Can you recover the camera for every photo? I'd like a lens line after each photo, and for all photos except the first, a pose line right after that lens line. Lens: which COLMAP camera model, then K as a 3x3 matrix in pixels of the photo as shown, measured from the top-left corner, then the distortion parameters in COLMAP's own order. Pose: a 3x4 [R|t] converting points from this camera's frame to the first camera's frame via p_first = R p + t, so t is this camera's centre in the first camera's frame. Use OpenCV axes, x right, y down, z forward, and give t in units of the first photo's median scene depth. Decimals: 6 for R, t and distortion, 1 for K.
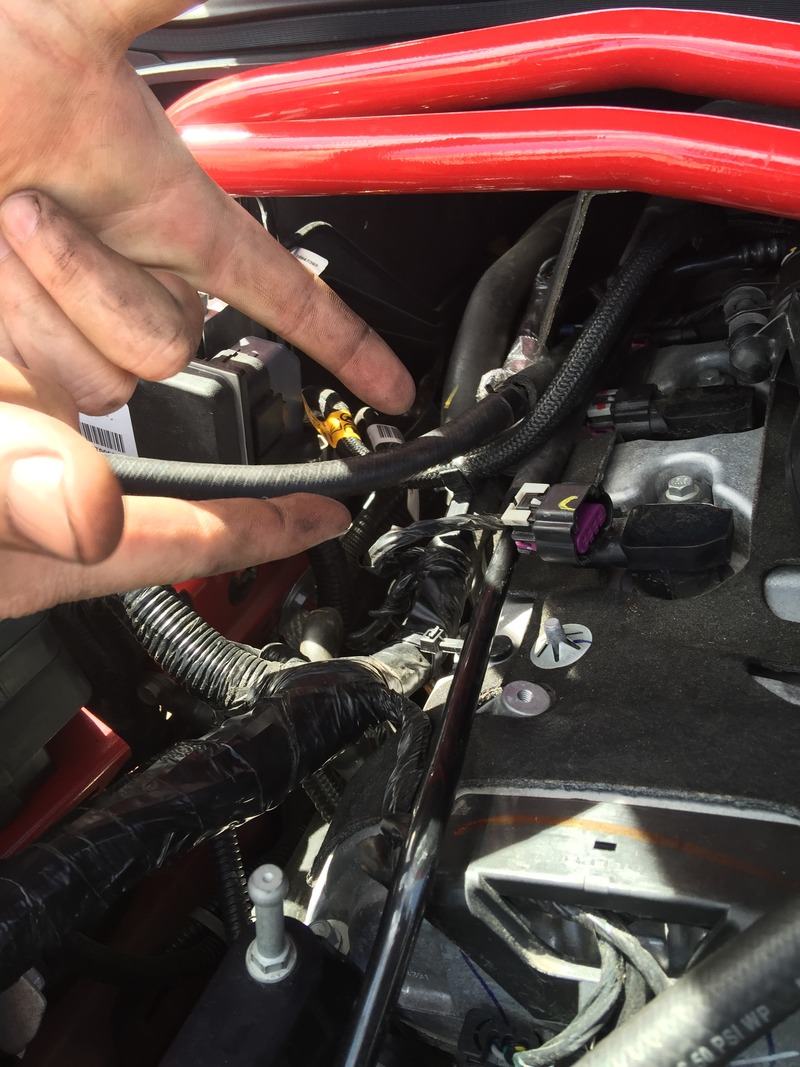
lens RADIAL K [[910.7, 0, 400.0], [0, 910.7, 533.5], [0, 0, 1]] dist [0.036287, 0.002330]
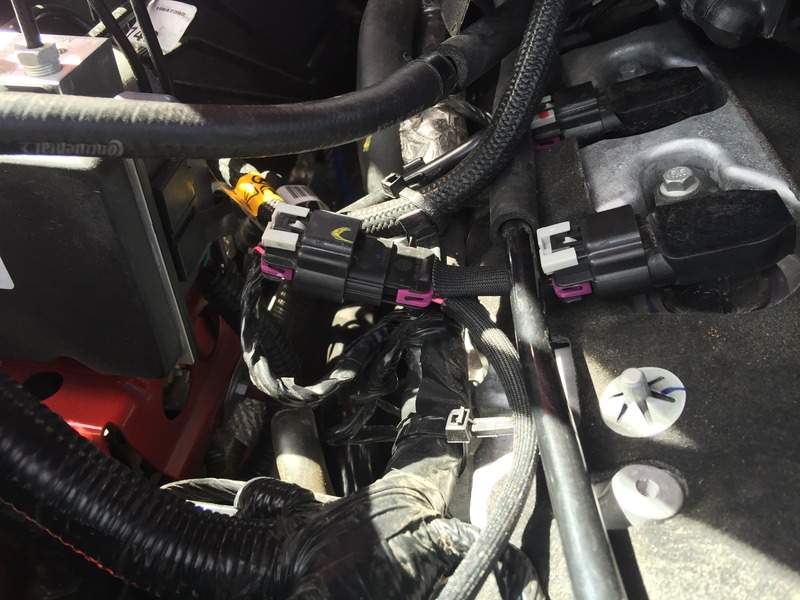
lens RADIAL K [[682.8, 0, 400.0], [0, 682.8, 300.0], [0, 0, 1]] dist [0.036287, 0.002330]
pose [[0.958626, -0.210652, 0.191475, -0.093463], [0.204273, 0.977495, 0.052697, -0.026849], [-0.198267, -0.011404, 0.980082, 0.394747]]
